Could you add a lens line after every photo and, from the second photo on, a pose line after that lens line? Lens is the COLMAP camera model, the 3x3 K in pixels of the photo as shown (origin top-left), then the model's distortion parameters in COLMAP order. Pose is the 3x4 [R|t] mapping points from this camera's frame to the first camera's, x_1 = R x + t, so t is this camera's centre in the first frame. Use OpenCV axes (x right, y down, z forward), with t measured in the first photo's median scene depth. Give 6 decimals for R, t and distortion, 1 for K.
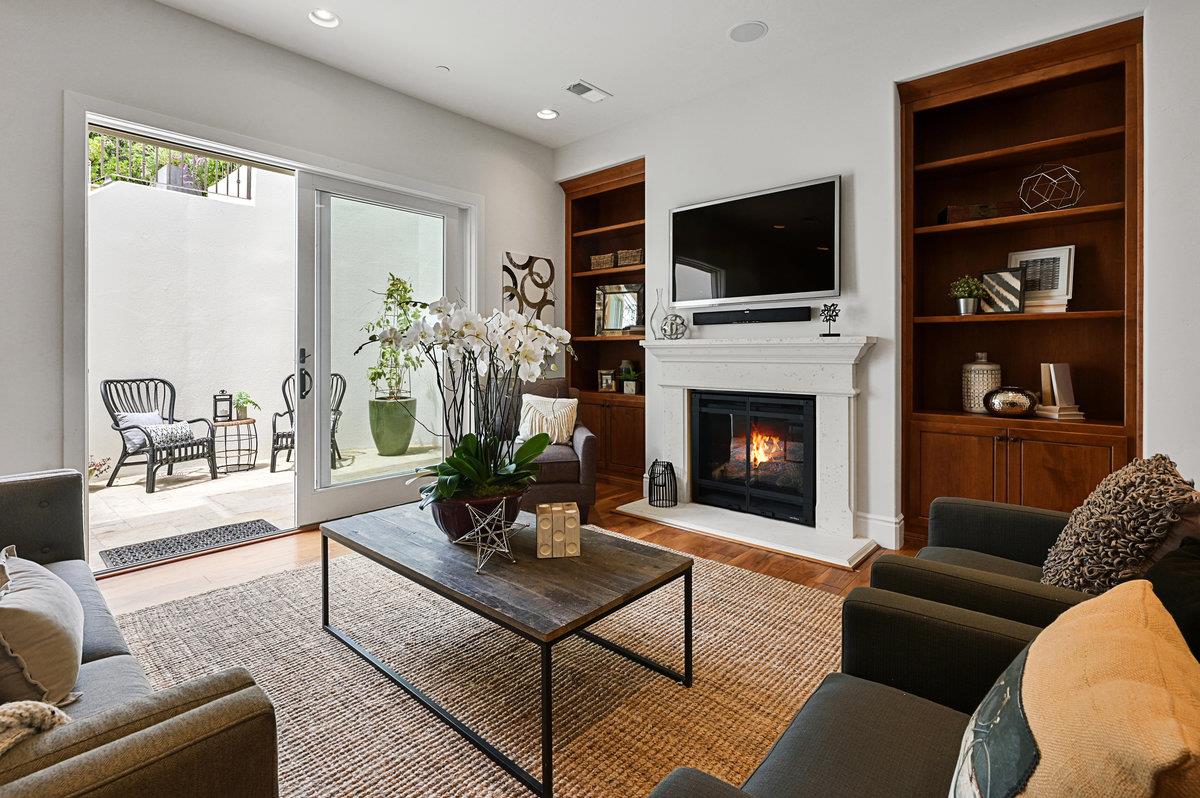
lens RADIAL K [[569.9, 0, 588.6], [0, 569.9, 349.4], [0, 0, 1]] dist [0.009344, -0.002260]
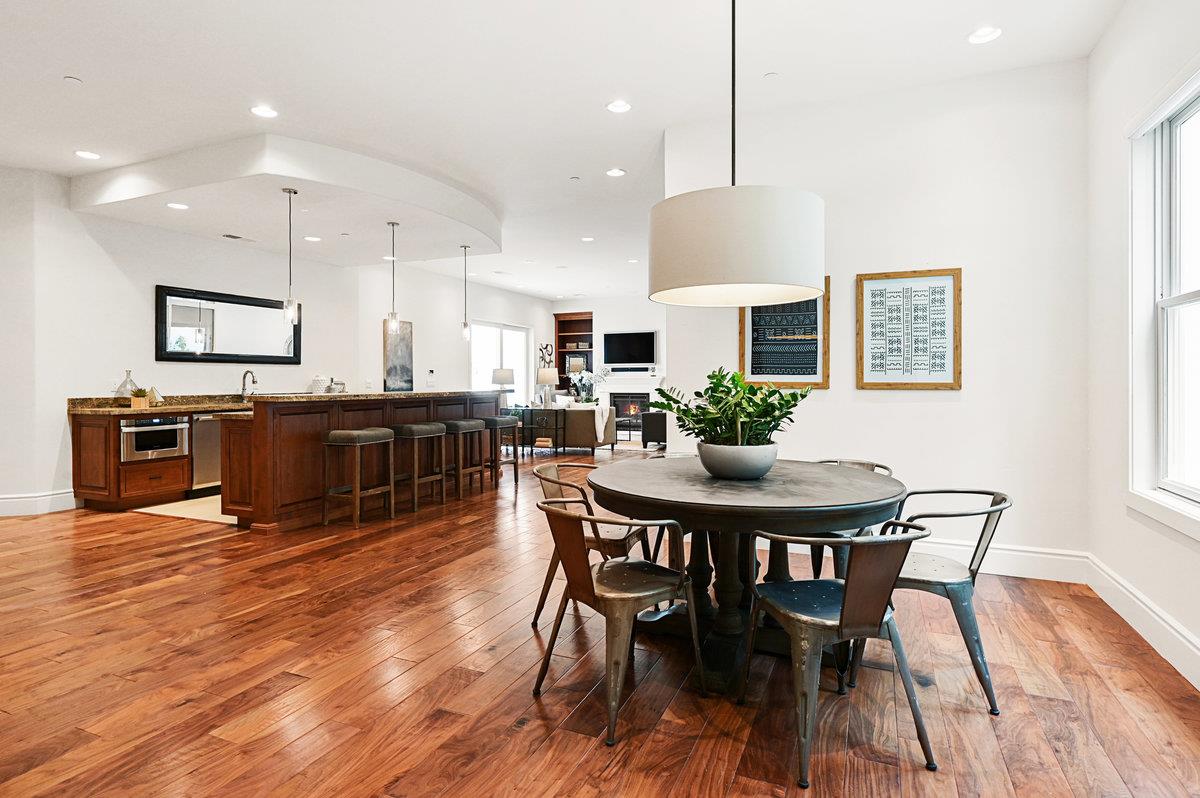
lens RADIAL K [[620.8, 0, 597.5], [0, 620.8, 382.4], [0, 0, 1]] dist [-0.002245, -0.000196]
pose [[0.949195, -0.003457, 0.314669, -0.908129], [0.001810, 0.999983, 0.005527, -0.004193], [-0.314682, -0.004677, 0.949185, -2.072111]]
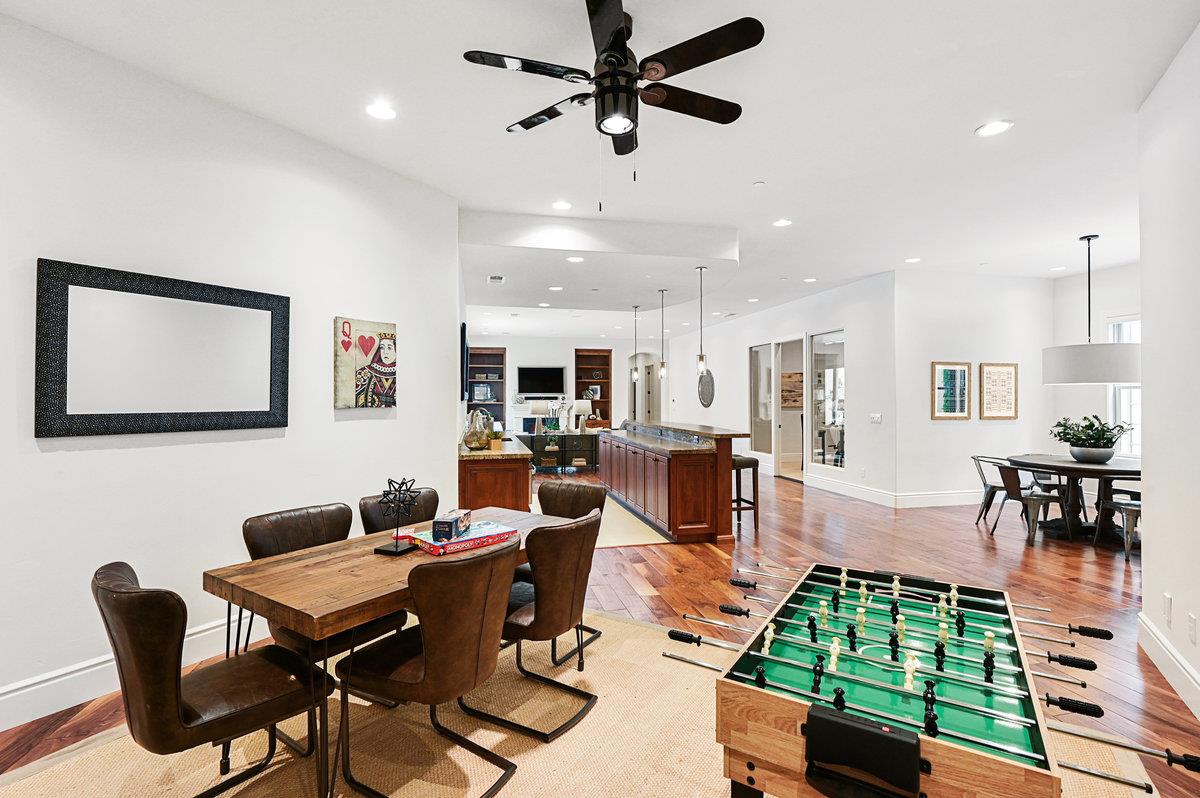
lens RADIAL K [[547.1, 0, 599.3], [0, 547.1, 400.7], [0, 0, 1]] dist [-0.000688, -0.000096]
pose [[0.580873, -0.006142, 0.813971, -2.272941], [0.001990, 0.999979, 0.006126, -0.058273], [-0.813992, -0.001938, 0.580873, -1.325805]]
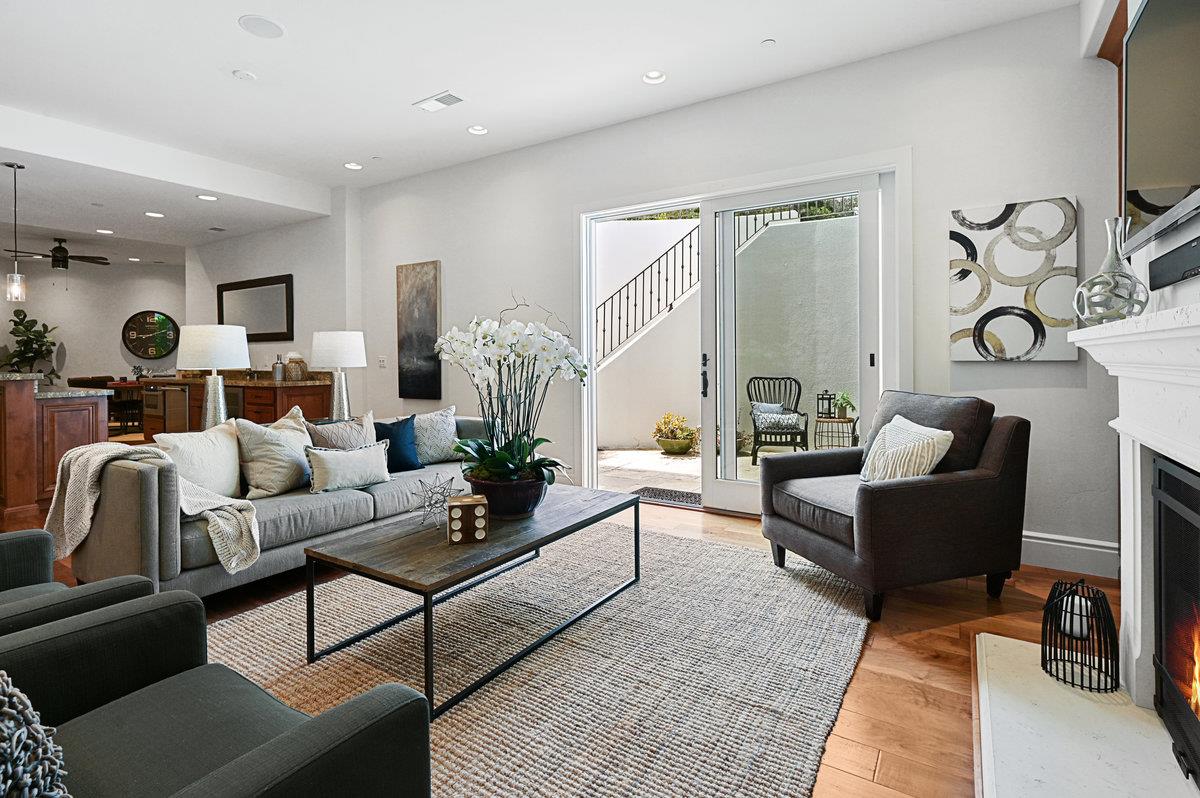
lens RADIAL K [[569.9, 0, 601.9], [0, 569.9, 363.5], [0, 0, 1]] dist [0.009344, -0.002260]
pose [[0.181674, 0.011062, -0.983297, 0.519183], [0.009170, 0.999874, 0.012943, 0.001312], [0.983316, -0.011368, 0.181550, 0.511395]]
